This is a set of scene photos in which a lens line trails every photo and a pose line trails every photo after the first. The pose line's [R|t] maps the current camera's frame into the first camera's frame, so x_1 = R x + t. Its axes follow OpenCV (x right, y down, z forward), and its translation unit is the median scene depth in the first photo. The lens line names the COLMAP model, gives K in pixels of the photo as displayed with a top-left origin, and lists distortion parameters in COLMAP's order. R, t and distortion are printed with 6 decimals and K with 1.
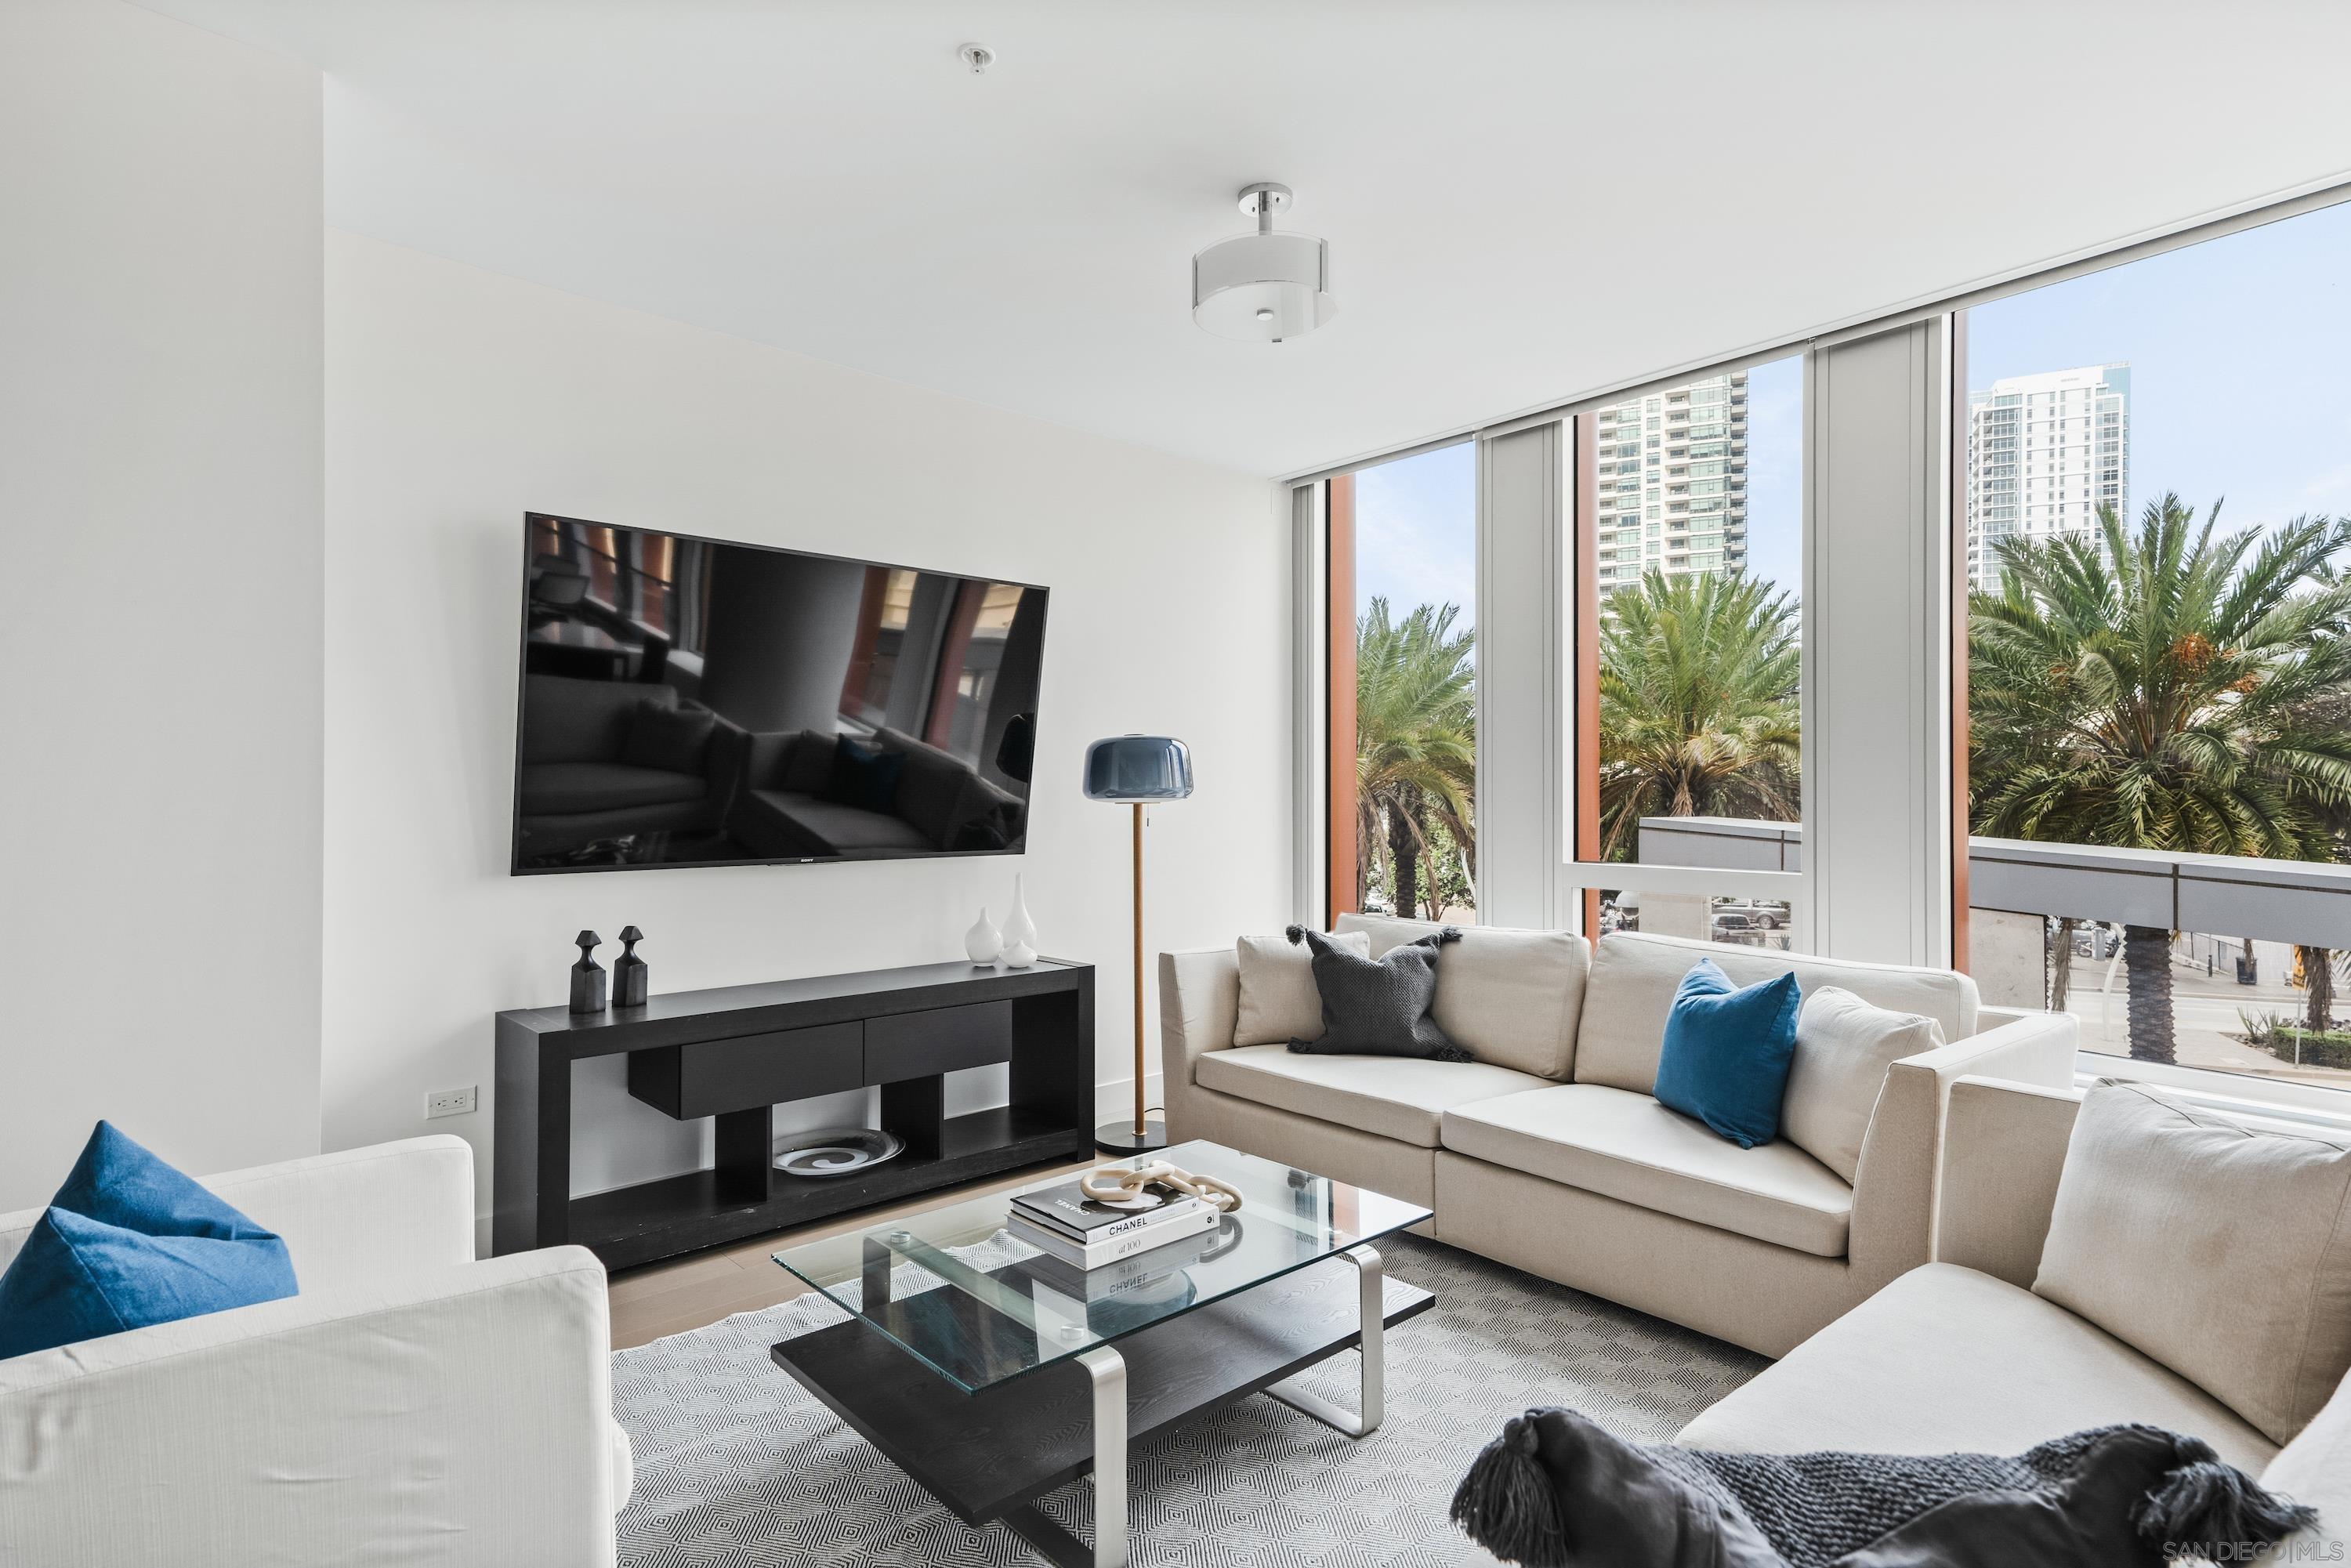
lens RADIAL K [[1196.0, 0, 1163.9], [0, 1196.0, 783.3], [0, 0, 1]] dist [0.003832, 0.008466]
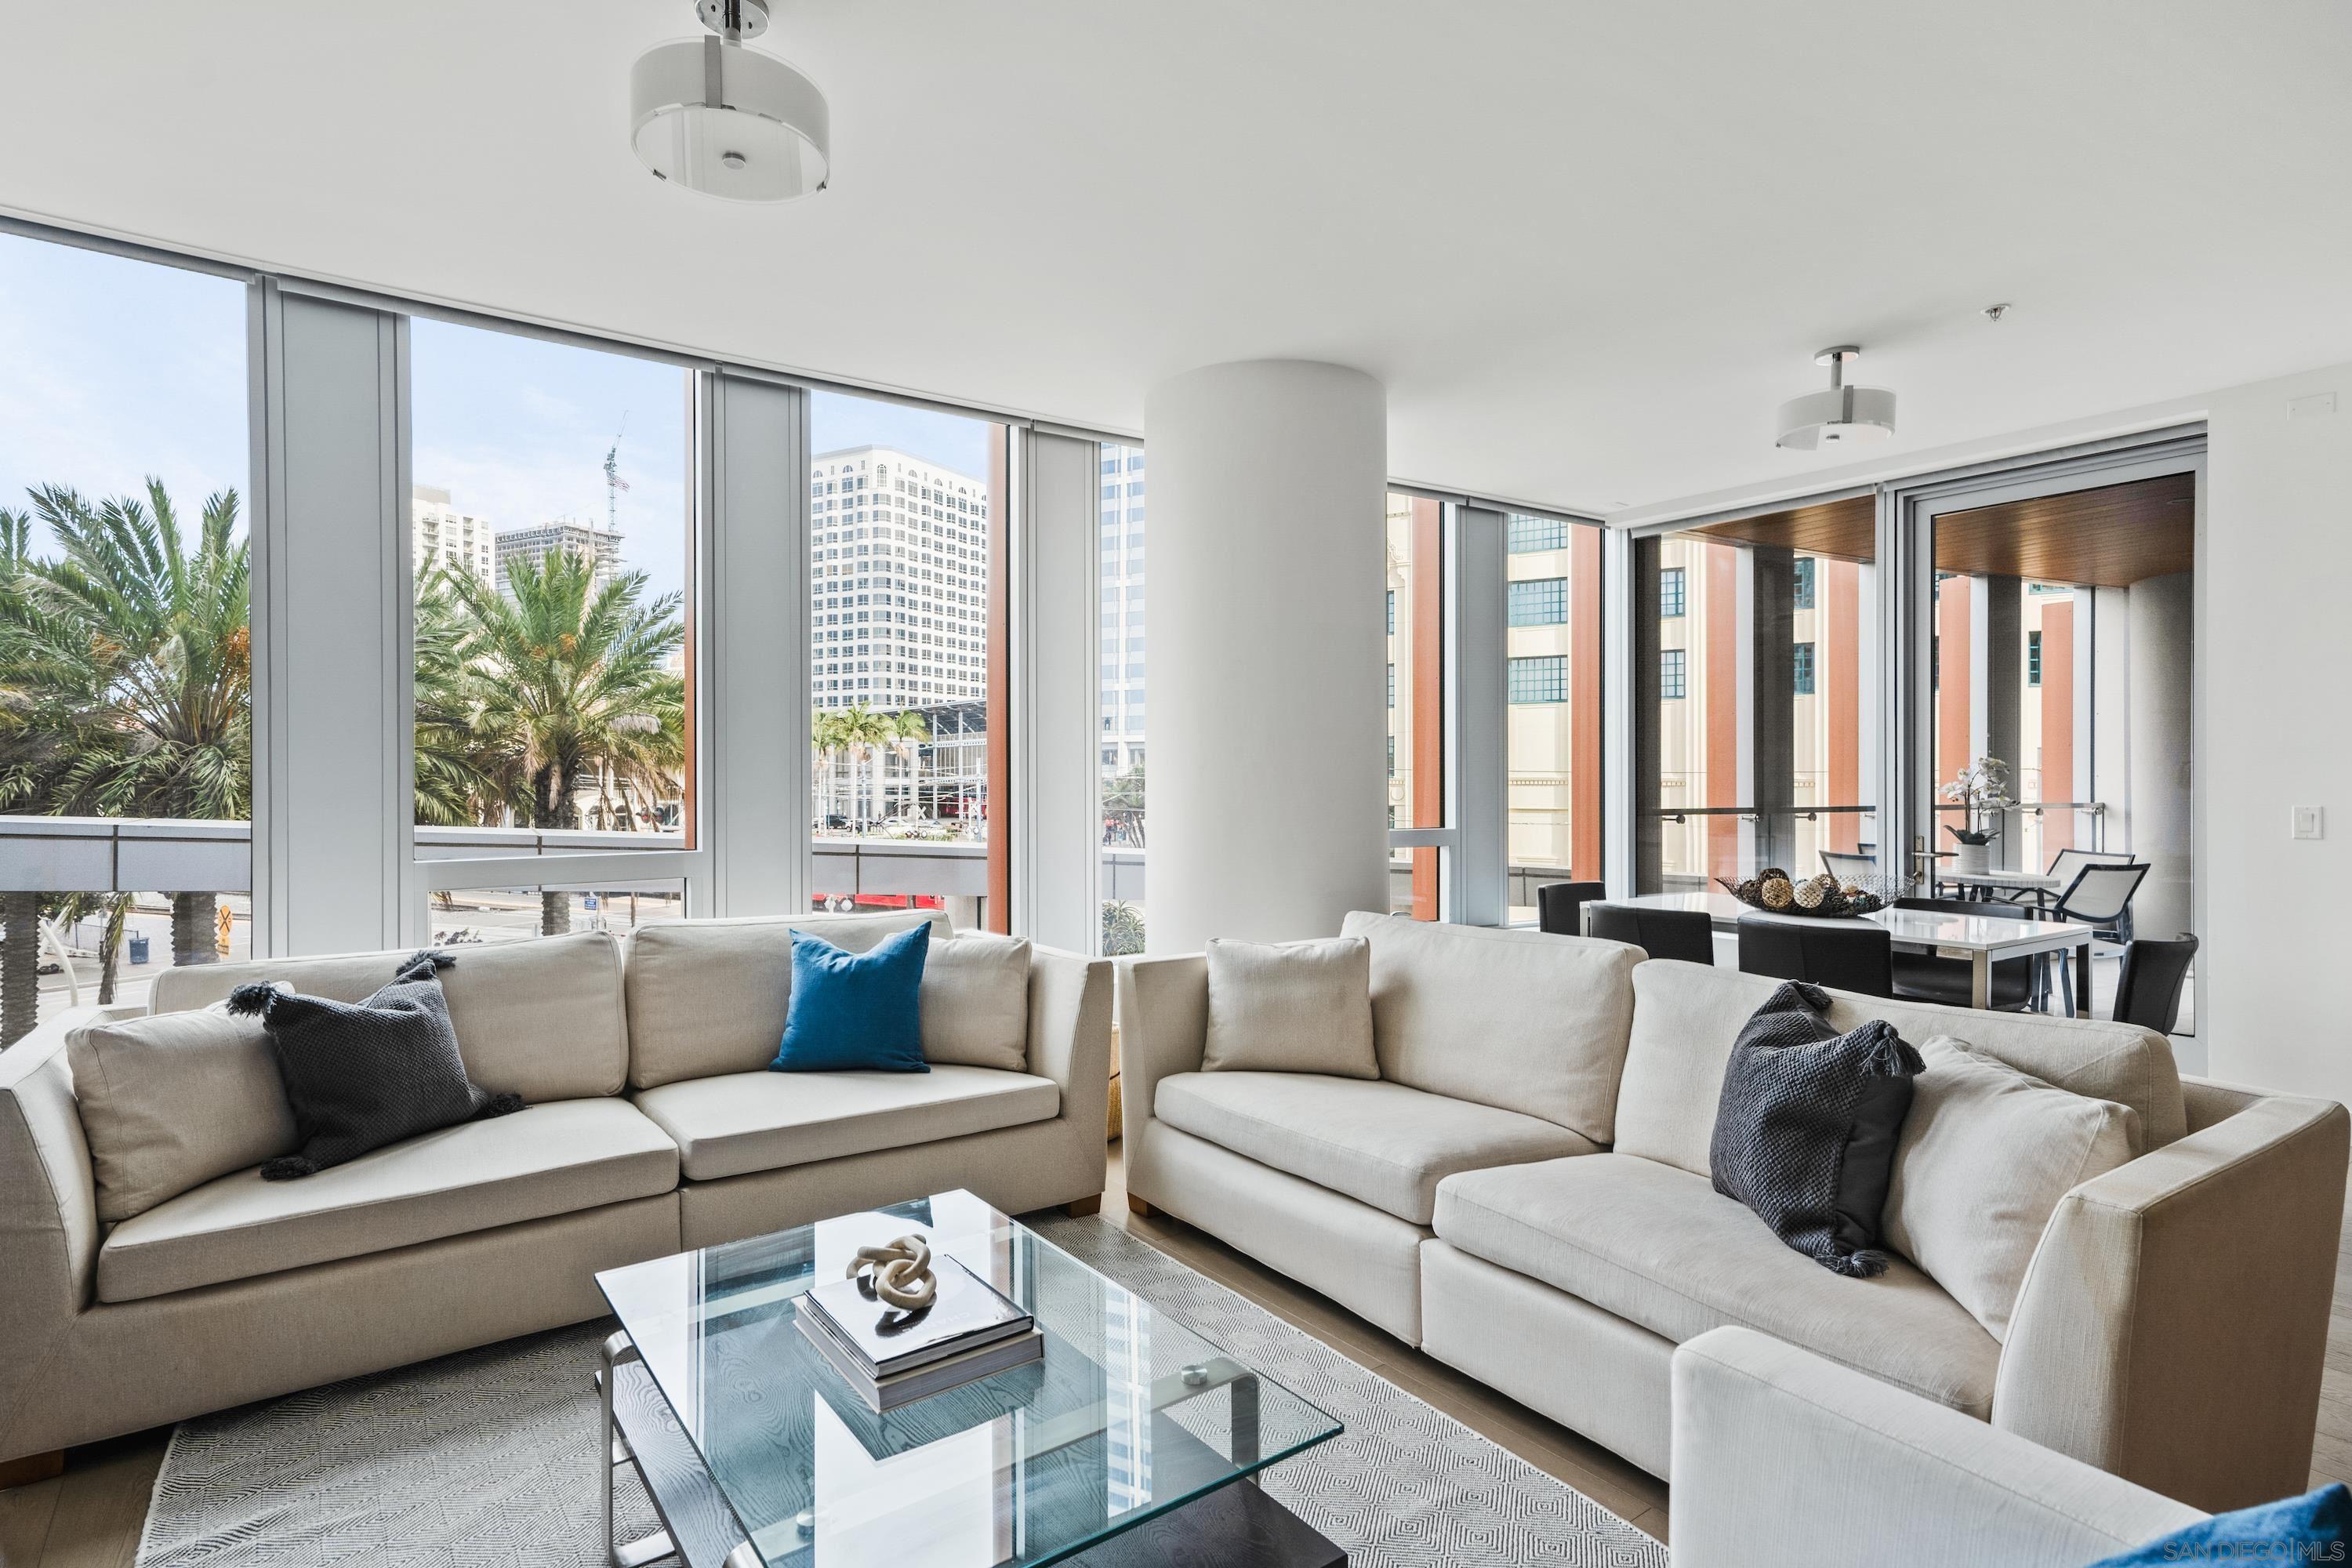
lens RADIAL K [[1196.6, 0, 1160.6], [0, 1196.6, 769.1], [0, 0, 1]] dist [0.003832, 0.008466]
pose [[0.106421, 0.004993, 0.994309, -0.484881], [-0.005289, 0.999976, -0.004455, 0.004614], [-0.994307, -0.004785, 0.106445, 0.461198]]
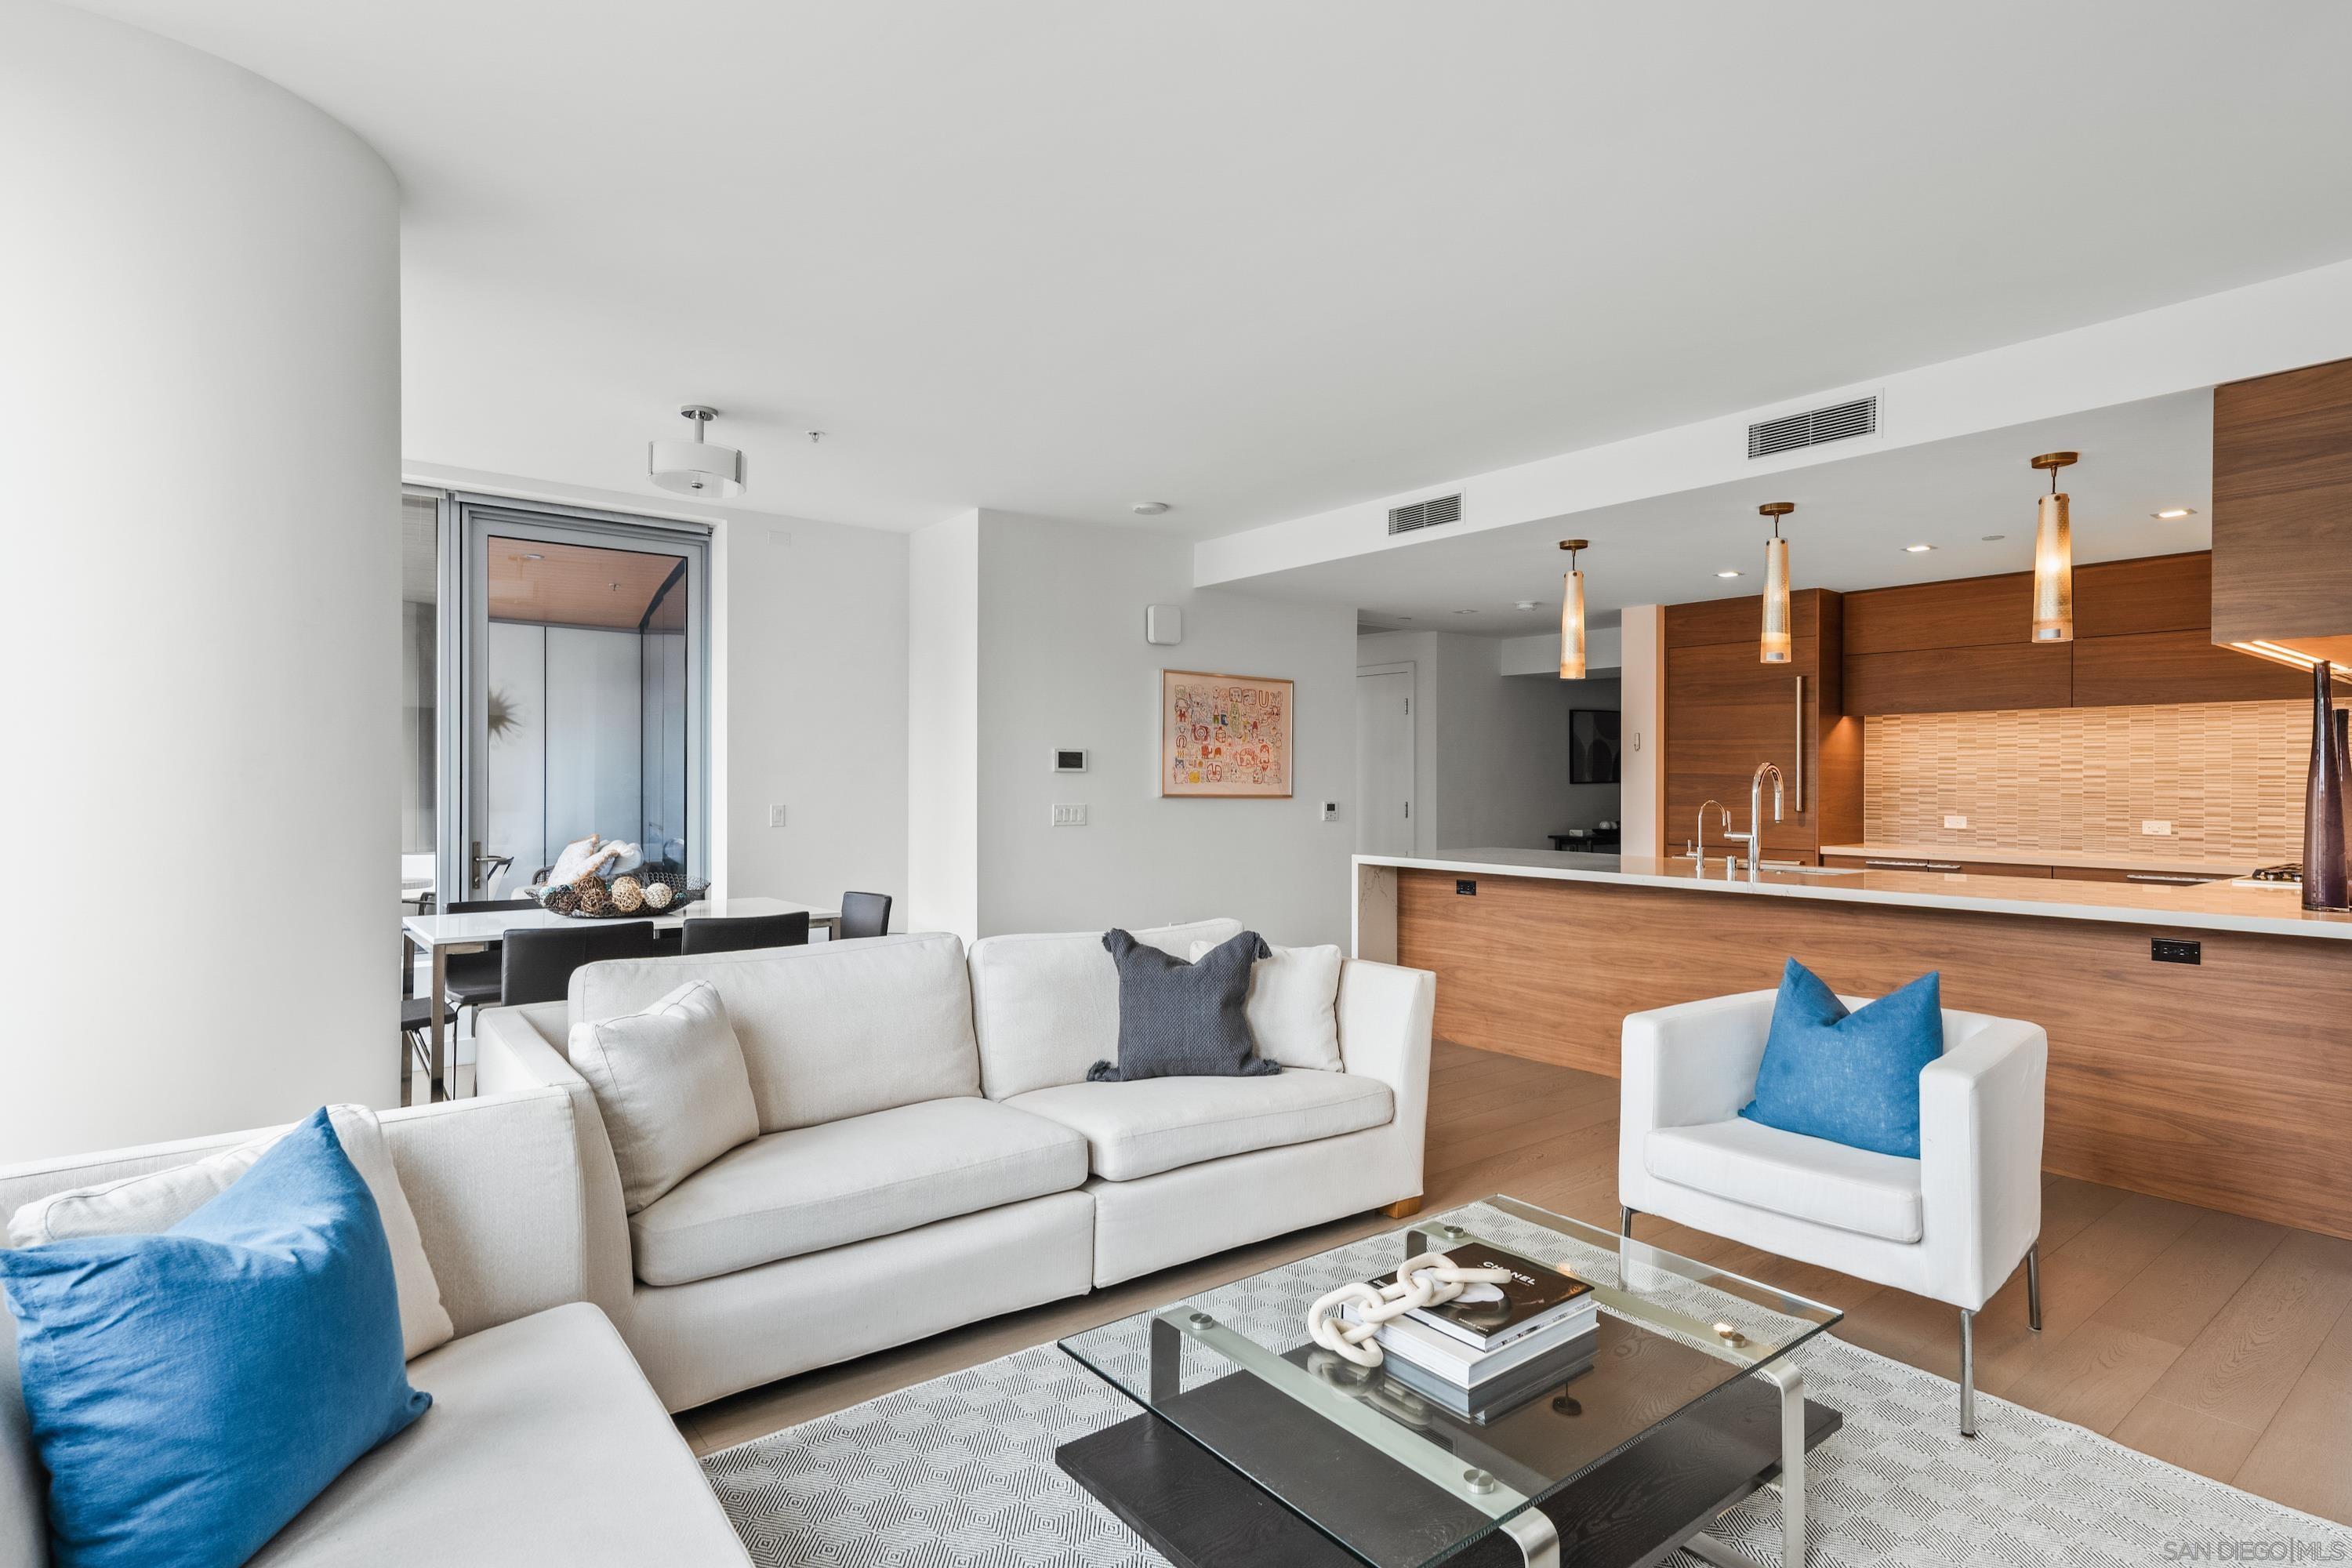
lens RADIAL K [[1196.6, 0, 1154.2], [0, 1196.6, 787.8], [0, 0, 1]] dist [0.003832, 0.008466]
pose [[-0.997076, -0.007632, 0.076028, 0.074623], [-0.007916, 0.999963, -0.003439, 0.003188], [-0.075999, -0.004031, -0.997100, 1.124070]]
